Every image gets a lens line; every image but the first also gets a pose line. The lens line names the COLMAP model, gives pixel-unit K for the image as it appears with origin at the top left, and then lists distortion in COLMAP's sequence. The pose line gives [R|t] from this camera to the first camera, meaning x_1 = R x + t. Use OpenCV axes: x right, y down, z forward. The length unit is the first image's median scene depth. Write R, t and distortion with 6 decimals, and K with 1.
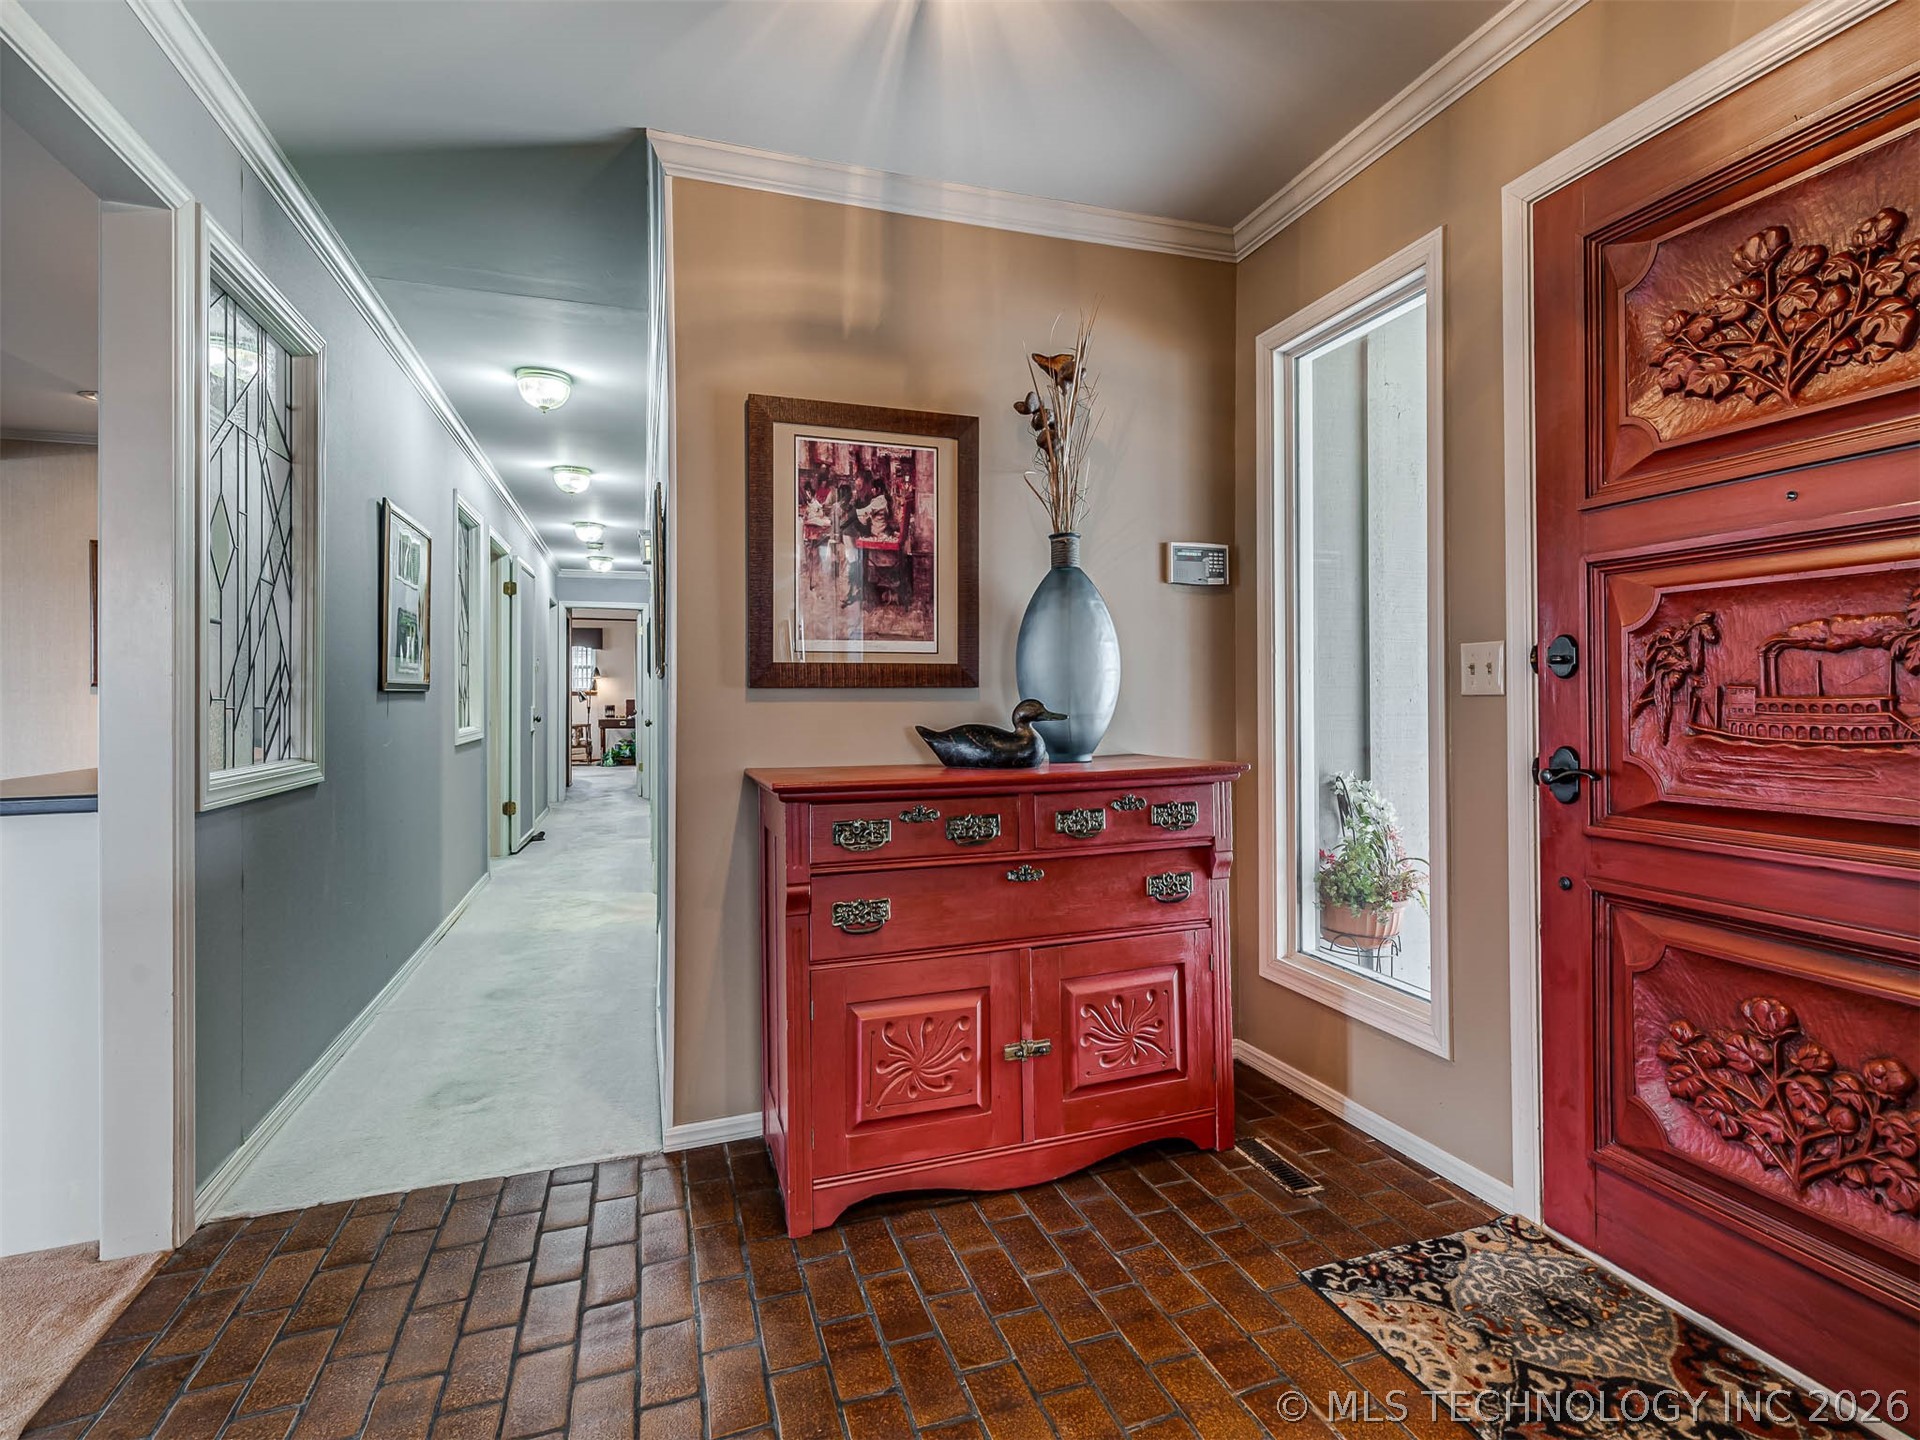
lens RADIAL K [[912.9, 0, 966.2], [0, 912.9, 685.8], [0, 0, 1]] dist [0.000313, 0.000510]
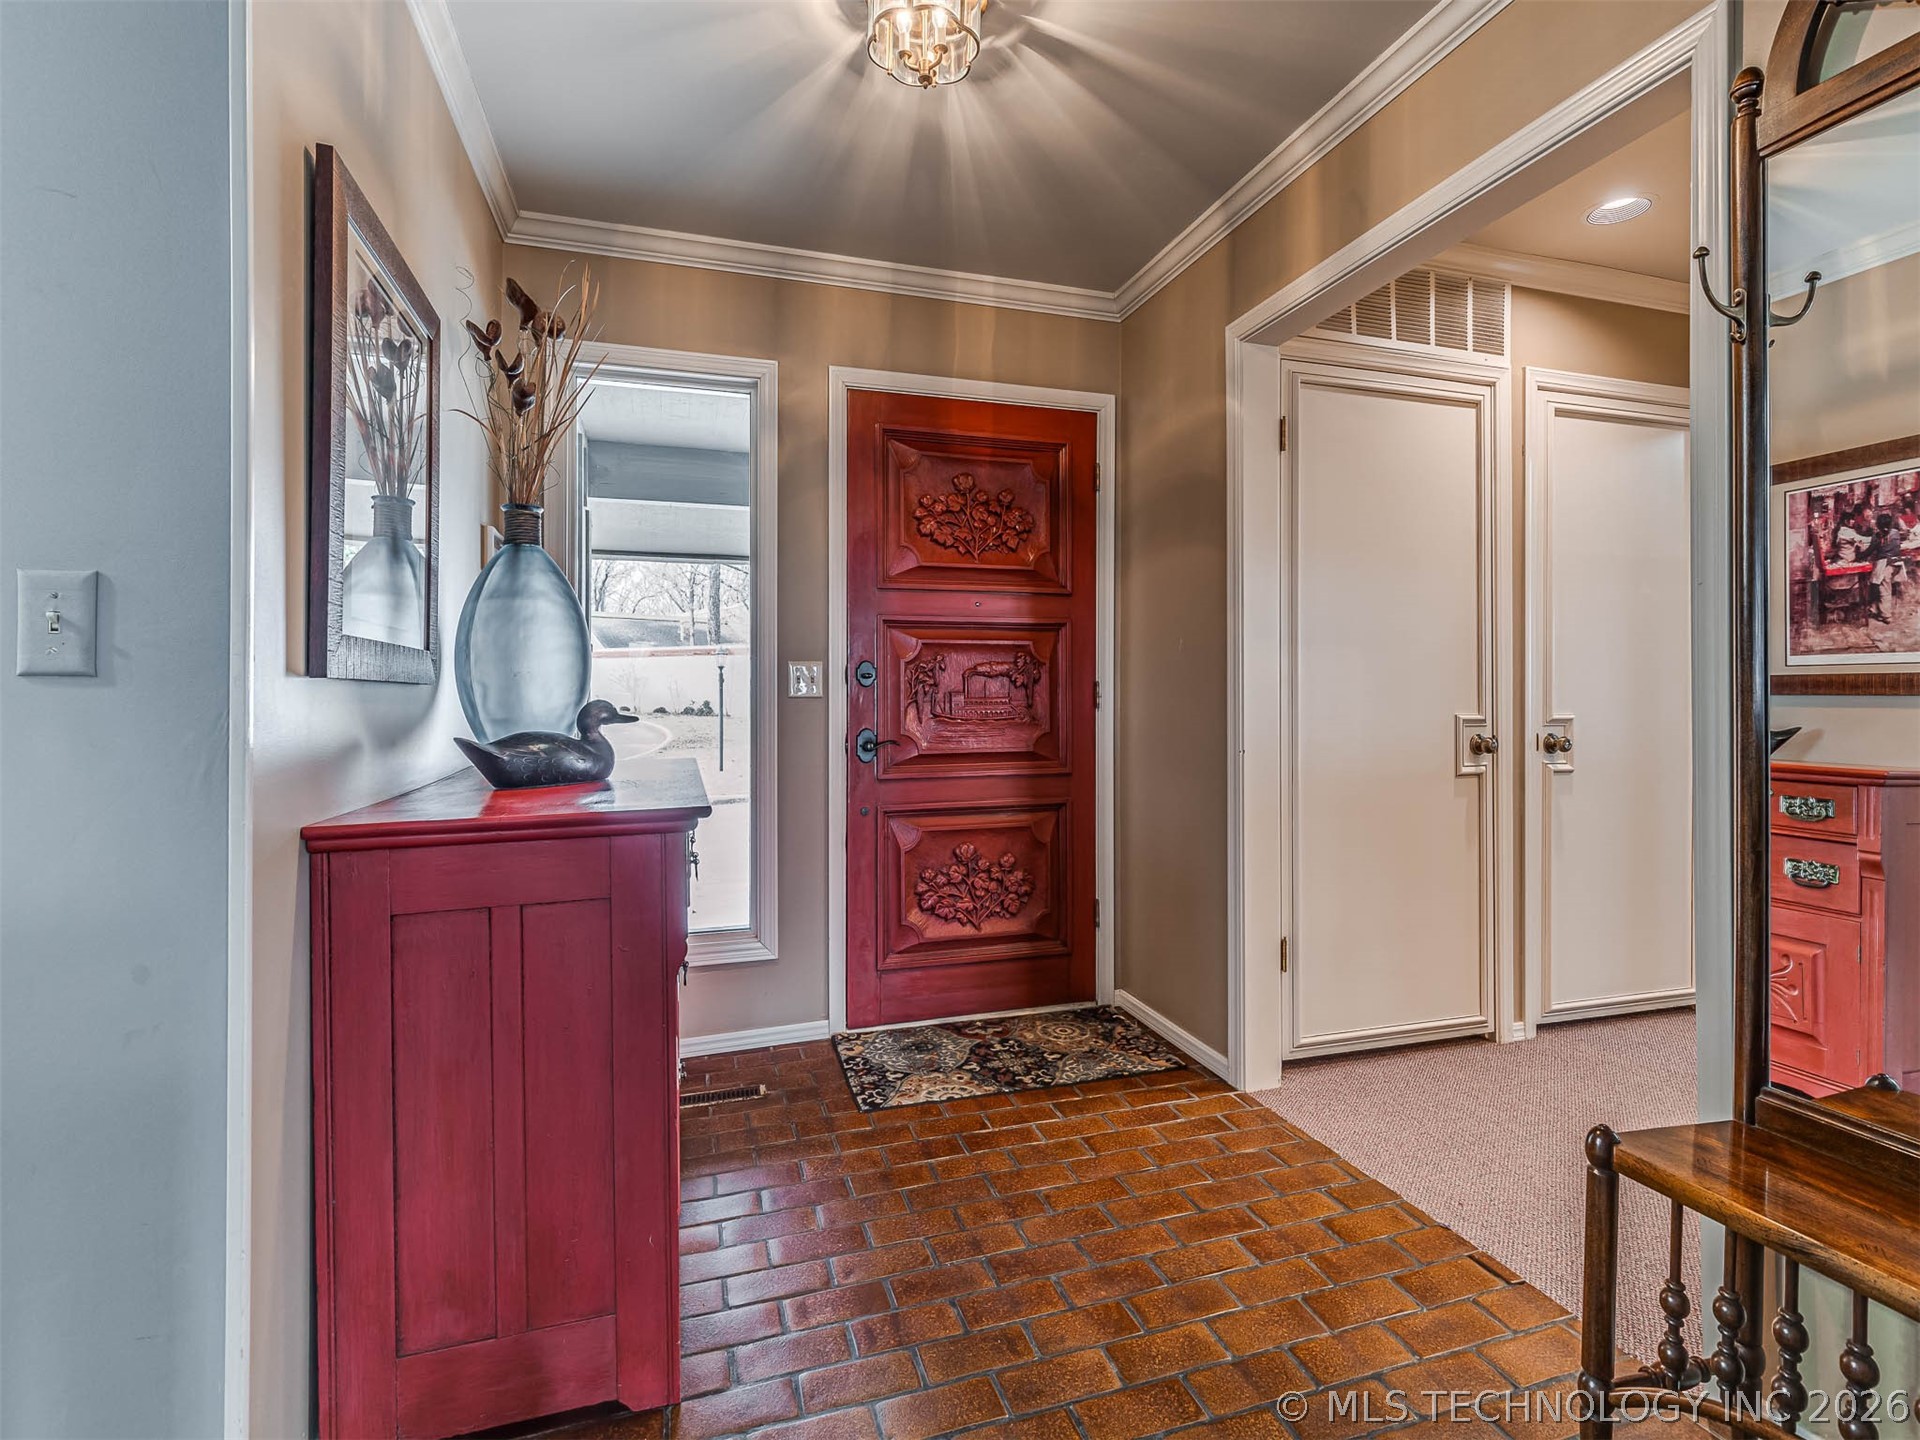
lens RADIAL K [[912.9, 0, 966.2], [0, 912.9, 685.8], [0, 0, 1]] dist [0.000313, 0.000510]
pose [[0.036840, 0.018120, 0.999157, -1.123372], [-0.008064, 0.999808, -0.017835, 0.019970], [-0.999289, -0.007401, 0.036980, 0.863474]]
